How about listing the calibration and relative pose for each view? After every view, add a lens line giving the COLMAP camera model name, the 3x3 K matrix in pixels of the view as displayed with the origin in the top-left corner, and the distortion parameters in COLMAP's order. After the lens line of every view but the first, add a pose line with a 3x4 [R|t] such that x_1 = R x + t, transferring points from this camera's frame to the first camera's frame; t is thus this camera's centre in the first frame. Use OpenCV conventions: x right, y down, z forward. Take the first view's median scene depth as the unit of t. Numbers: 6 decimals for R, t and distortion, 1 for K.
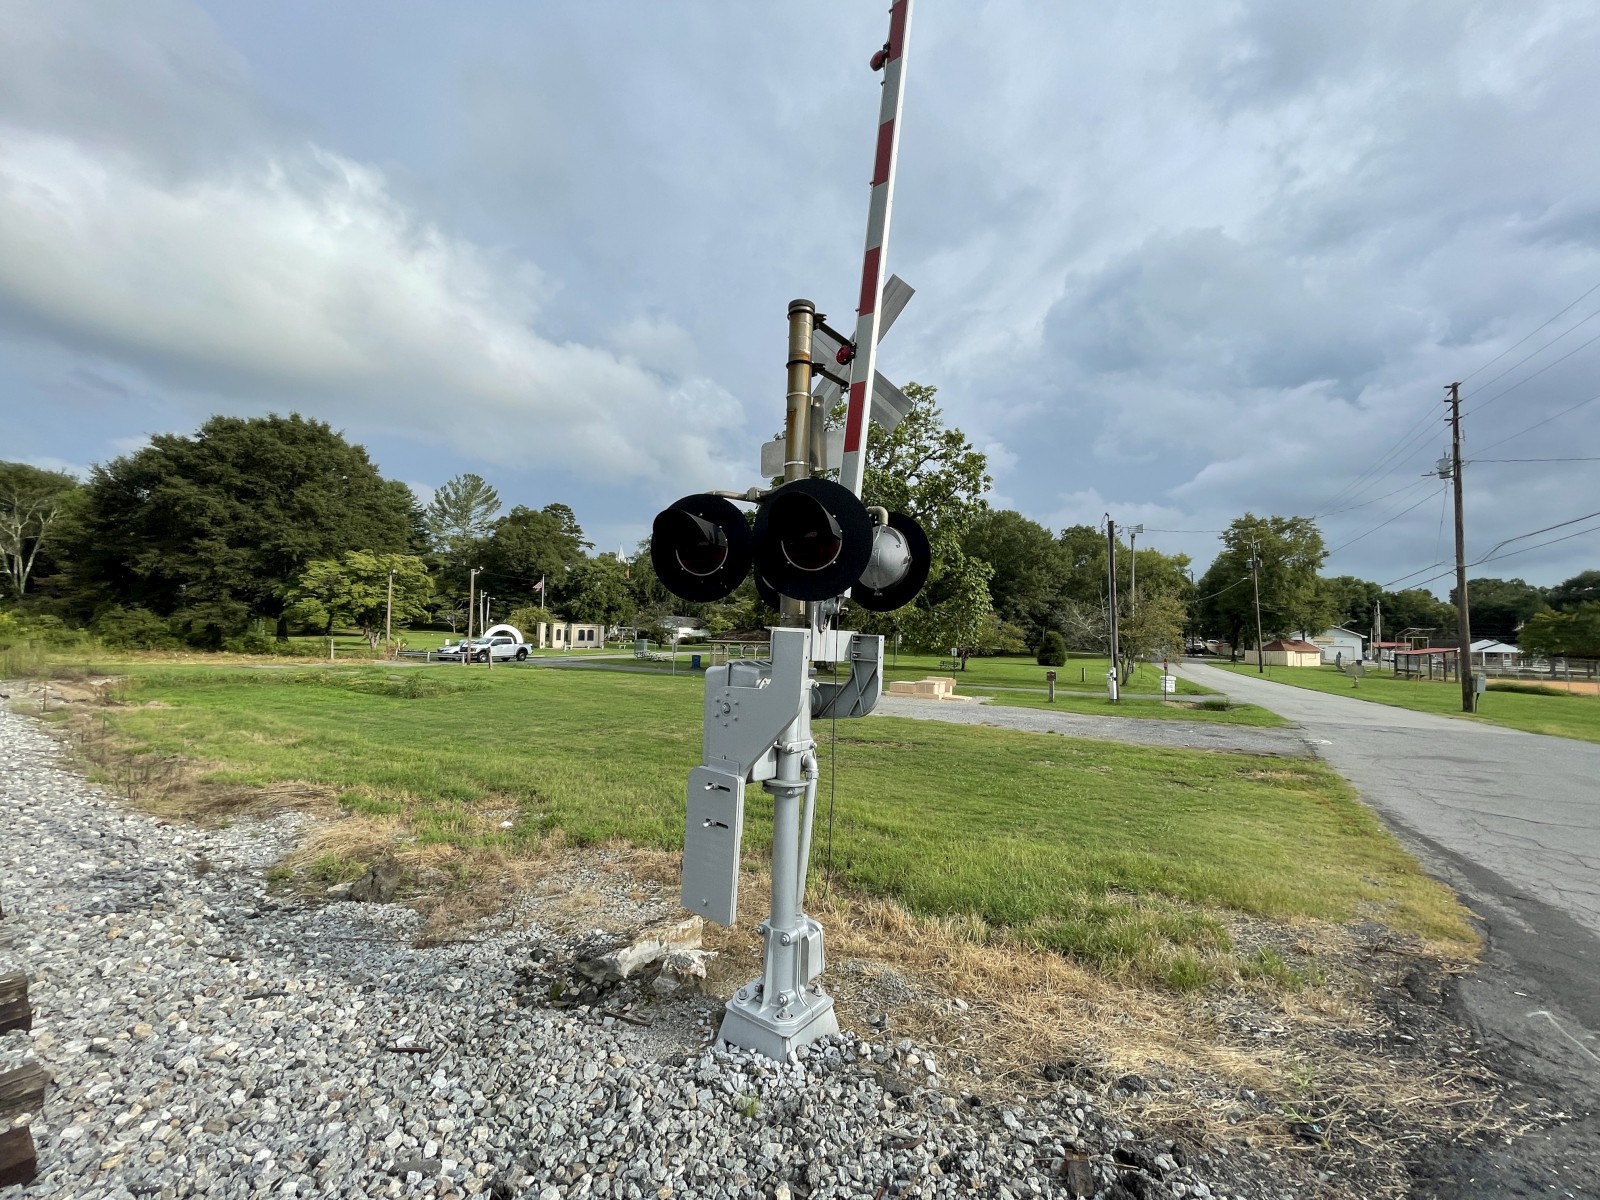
lens RADIAL K [[645.2, 0, 806.9], [0, 645.2, 598.9], [0, 0, 1]] dist [-0.003580, 0.000159]
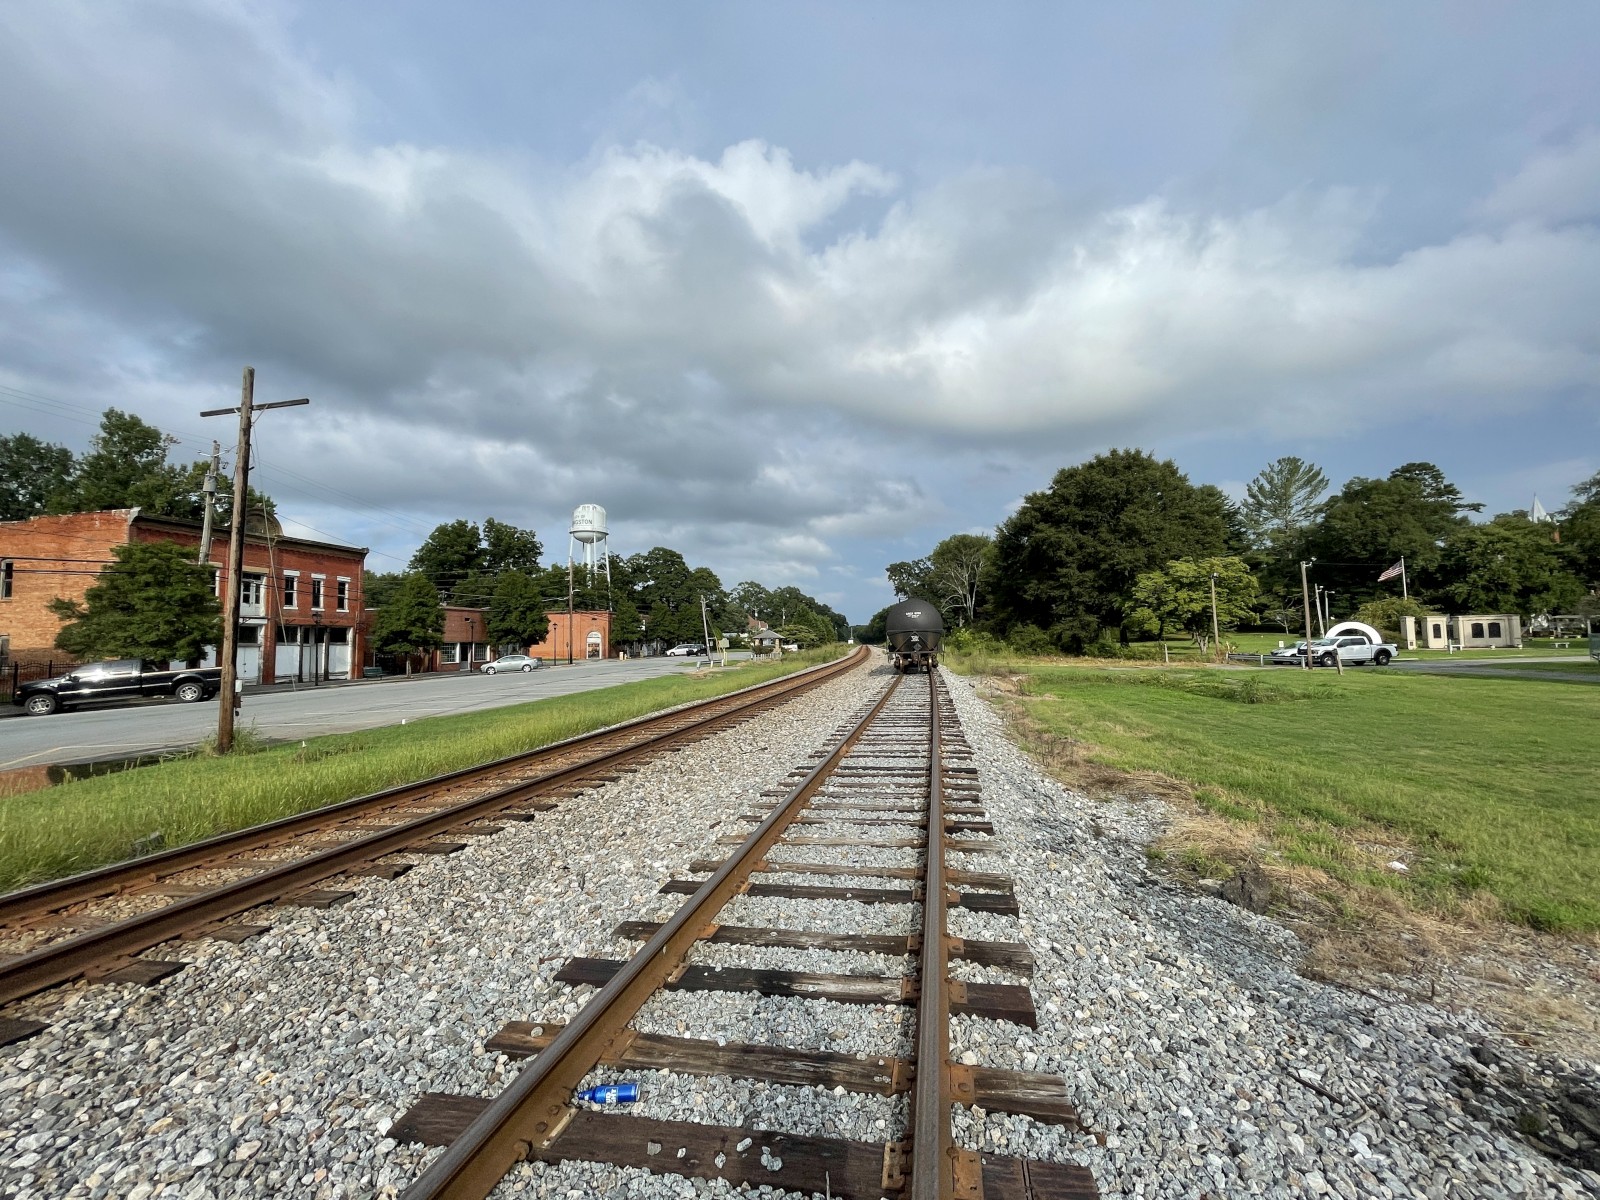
lens RADIAL K [[645.2, 0, 803.3], [0, 645.2, 603.9], [0, 0, 1]] dist [-0.003580, 0.000159]
pose [[0.415028, -0.079215, -0.906354, -0.005062], [0.081311, 0.995445, -0.049768, -0.000148], [0.906168, -0.053042, 0.419578, -0.001387]]
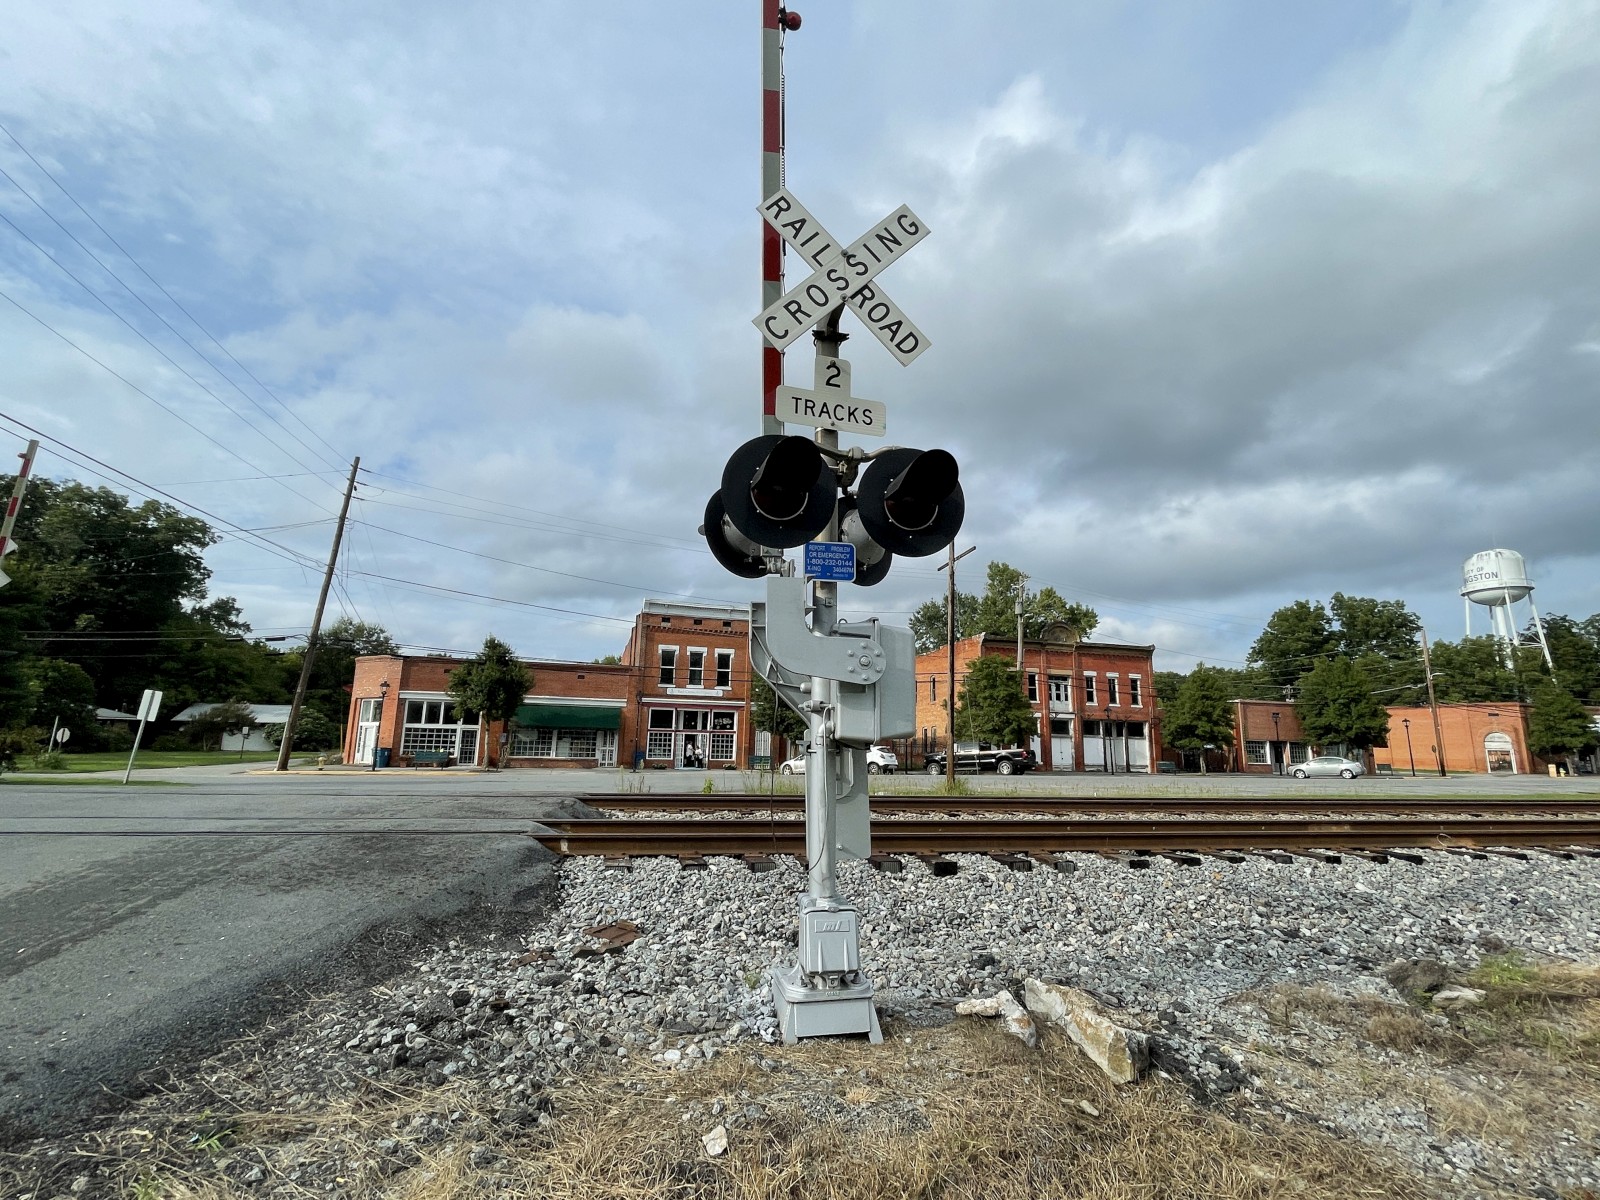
lens RADIAL K [[733.4, 0, 806.6], [0, 733.4, 598.9], [0, 0, 1]] dist [-0.001771, -0.001243]
pose [[-0.645985, -0.184031, -0.740834, 0.083143], [0.014676, 0.967331, -0.253093, 0.035069], [0.763209, -0.174367, -0.622180, 0.164230]]
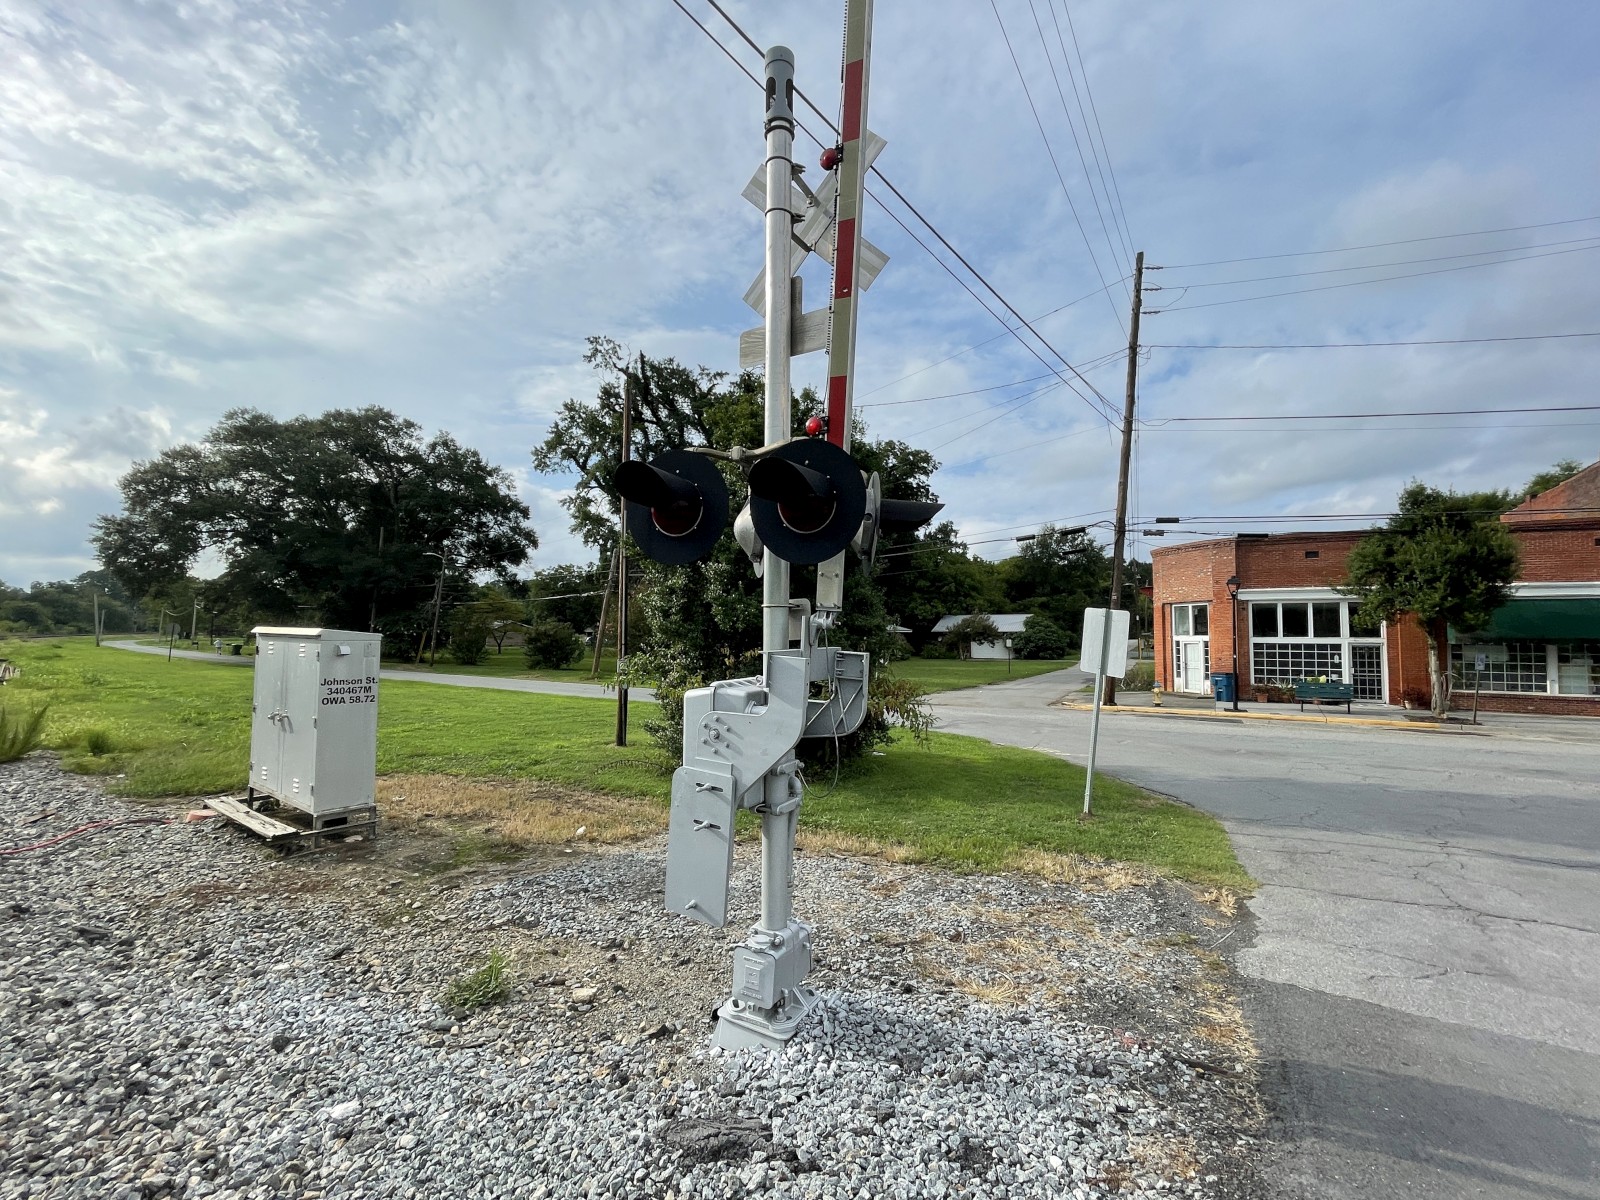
lens RADIAL K [[702.6, 0, 816.8], [0, 702.6, 596.0], [0, 0, 1]] dist [-0.006973, -0.000188]
pose [[-0.999064, -0.029697, -0.031456, 0.084272], [-0.025744, 0.992516, -0.119371, -0.013709], [0.034765, -0.118449, -0.992351, -0.291687]]
